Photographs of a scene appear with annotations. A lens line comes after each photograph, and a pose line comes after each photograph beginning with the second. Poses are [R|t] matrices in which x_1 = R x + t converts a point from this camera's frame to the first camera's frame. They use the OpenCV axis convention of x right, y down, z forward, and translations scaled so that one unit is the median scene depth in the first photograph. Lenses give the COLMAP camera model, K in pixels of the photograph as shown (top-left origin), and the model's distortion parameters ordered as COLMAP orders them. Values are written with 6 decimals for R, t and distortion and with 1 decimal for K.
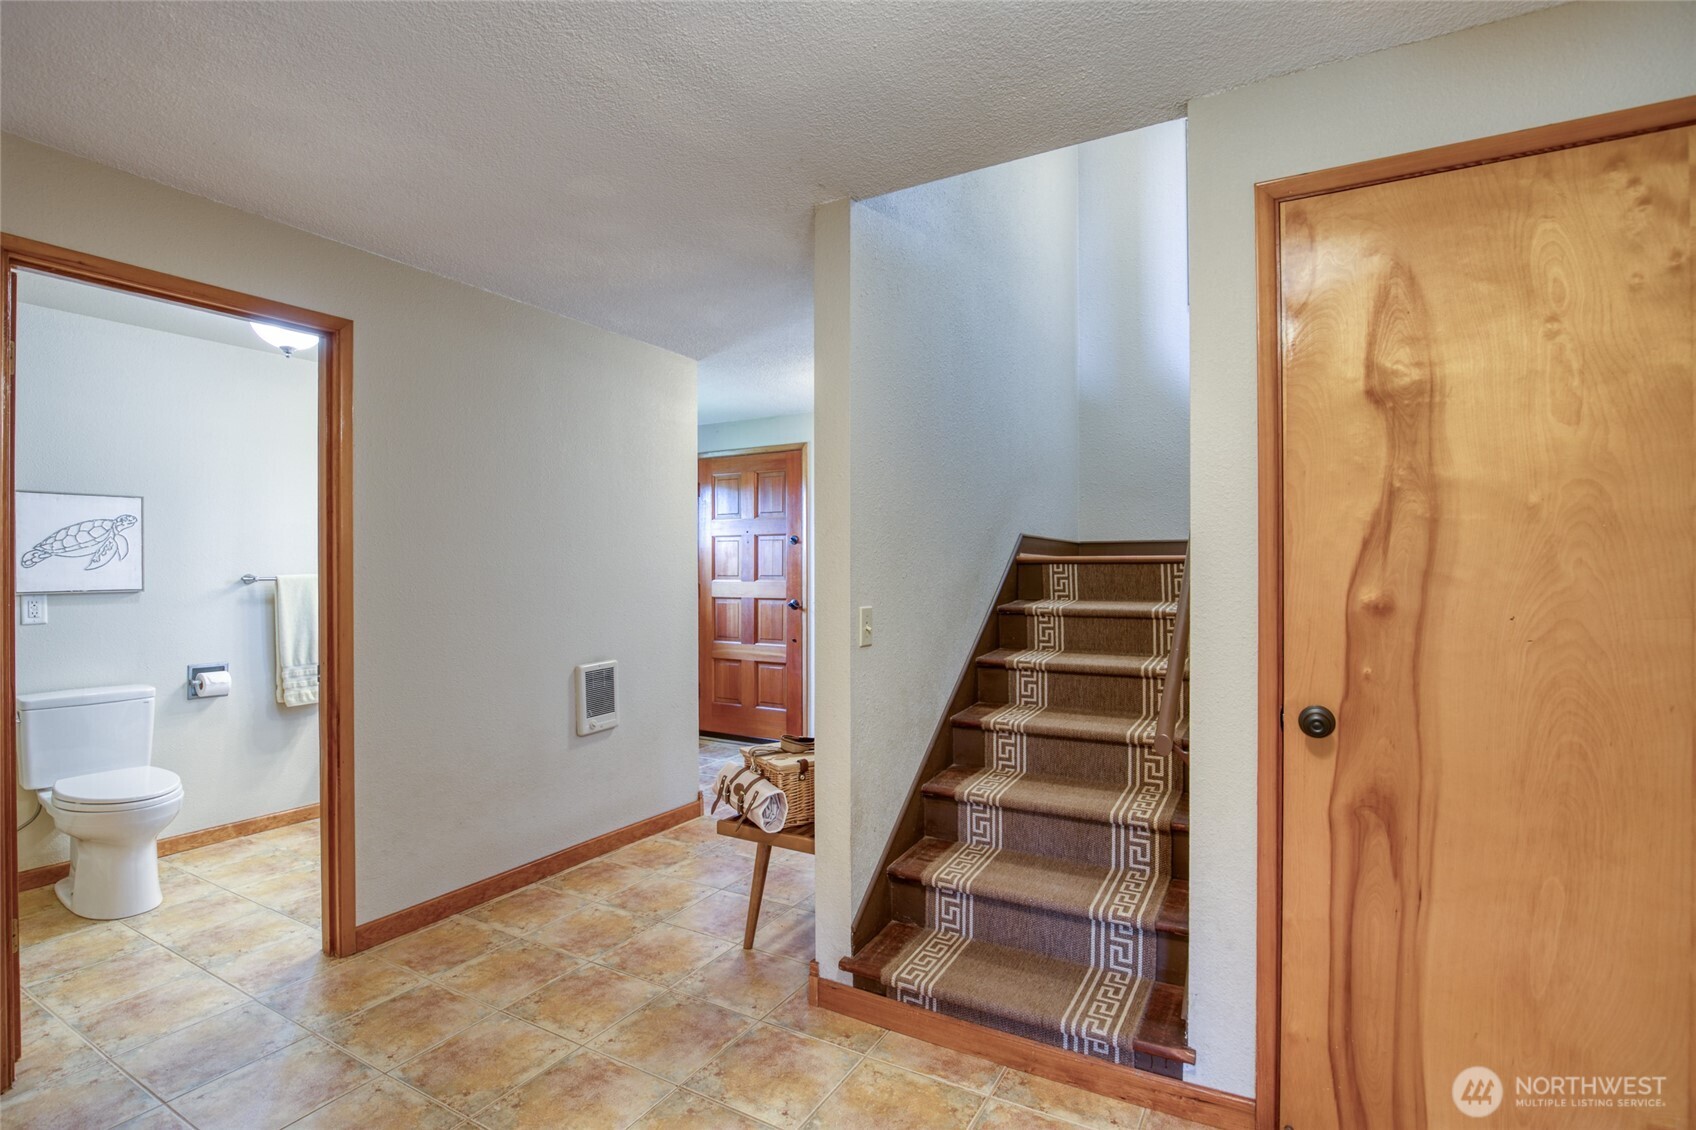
lens RADIAL K [[786.1, 0, 853.8], [0, 786.1, 561.6], [0, 0, 1]] dist [-0.034921, 0.006519]
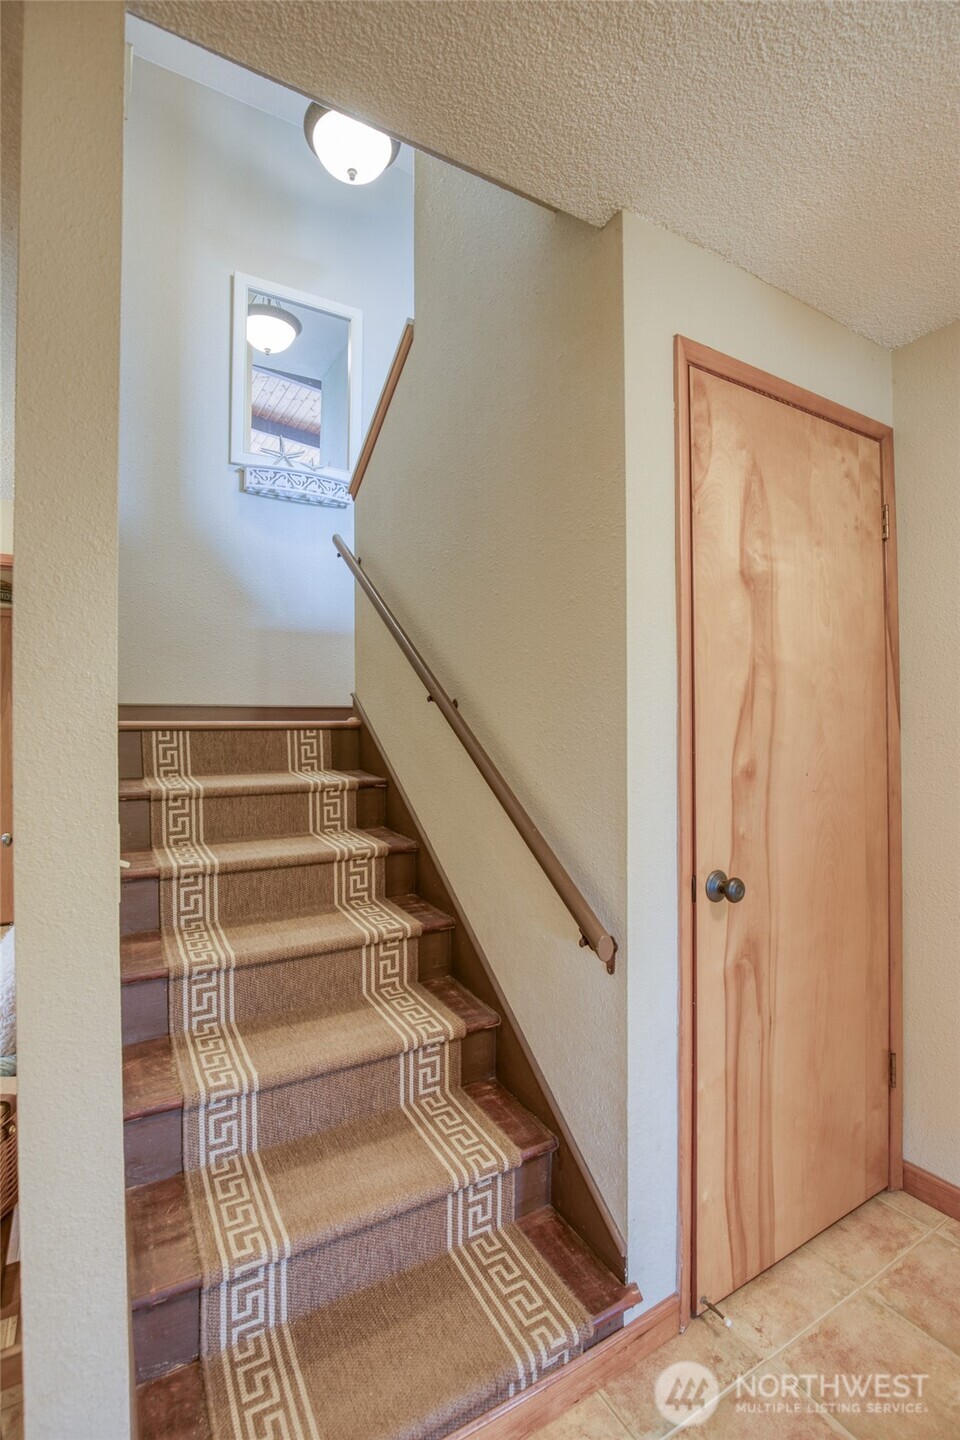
lens RADIAL K [[667.5, 0, 470.4], [0, 667.5, 723.3], [0, 0, 1]] dist [-0.034921, 0.006519]
pose [[0.513027, 0.005743, 0.858353, -0.249456], [-0.001615, 0.999982, -0.005726, -0.001877], [-0.858371, 0.001551, 0.513027, 0.652581]]
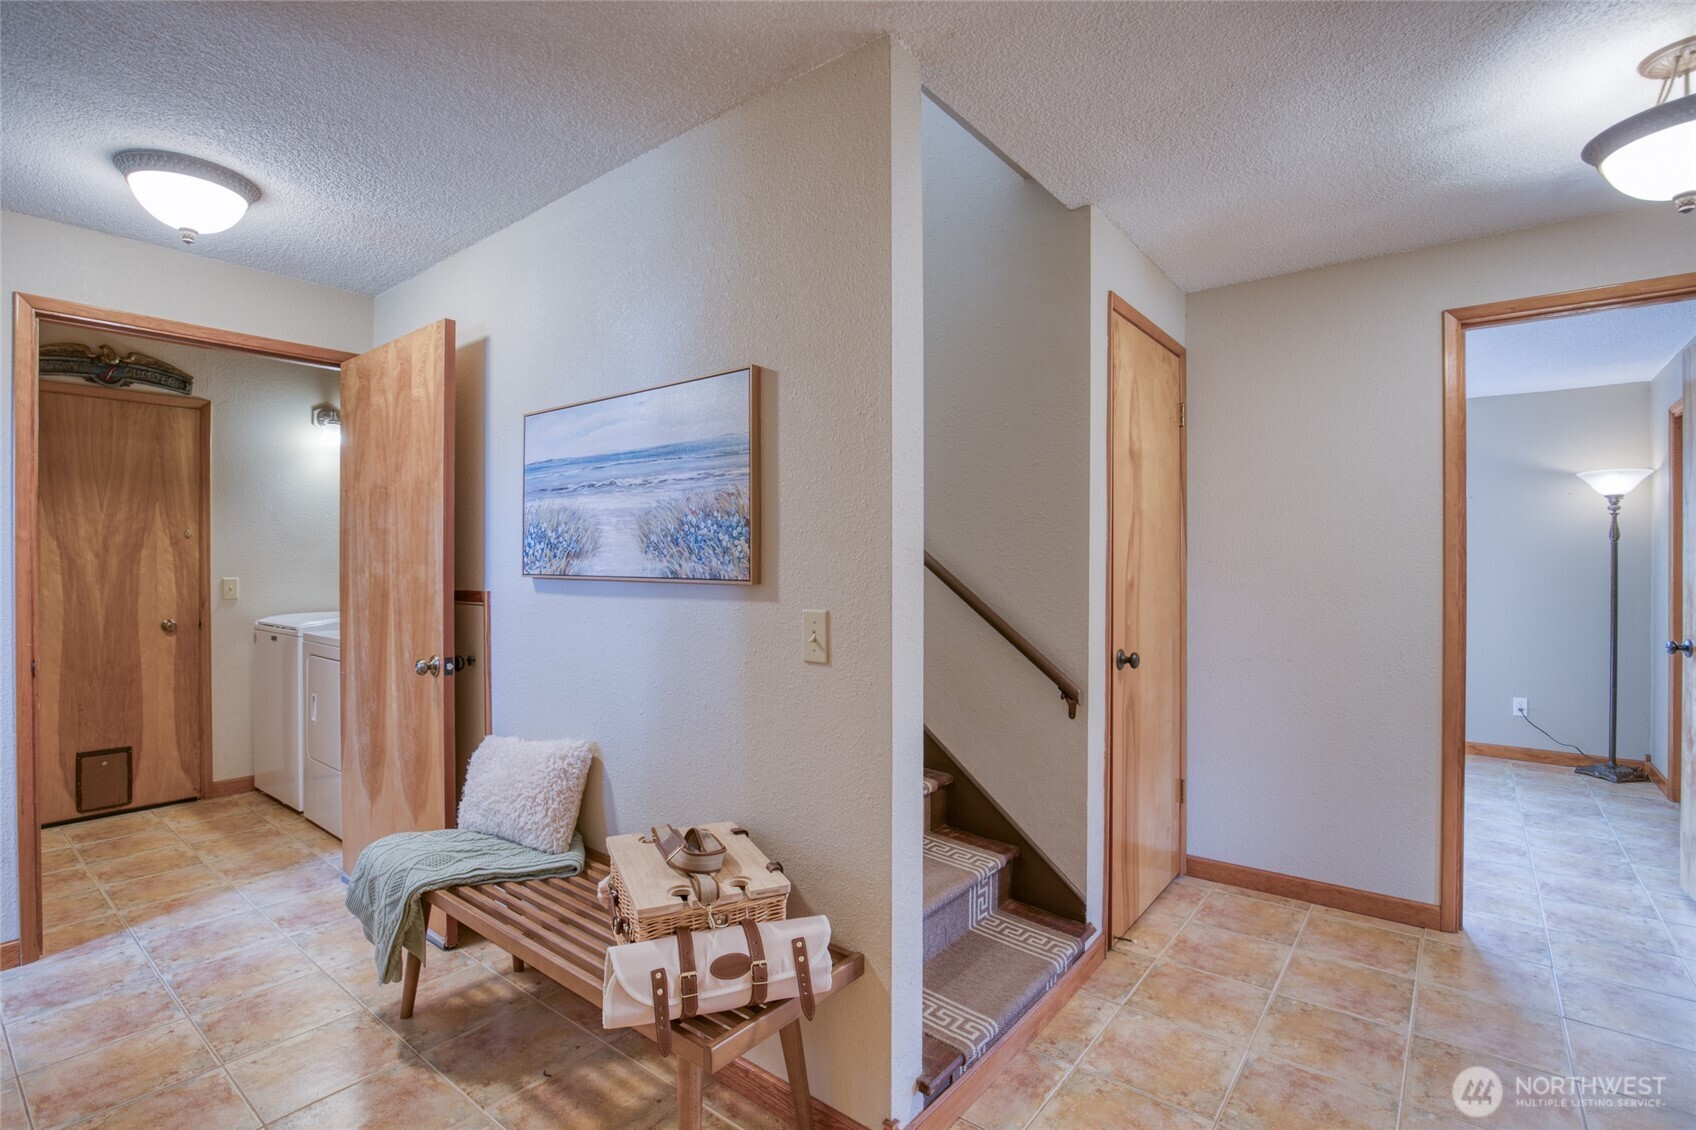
lens RADIAL K [[786.1, 0, 856.9], [0, 786.1, 569.2], [0, 0, 1]] dist [-0.034921, 0.006519]
pose [[0.156294, -0.004104, 0.987702, -0.790140], [-0.008247, 0.999951, 0.005460, 0.018737], [-0.987676, -0.008999, 0.156253, 1.000871]]
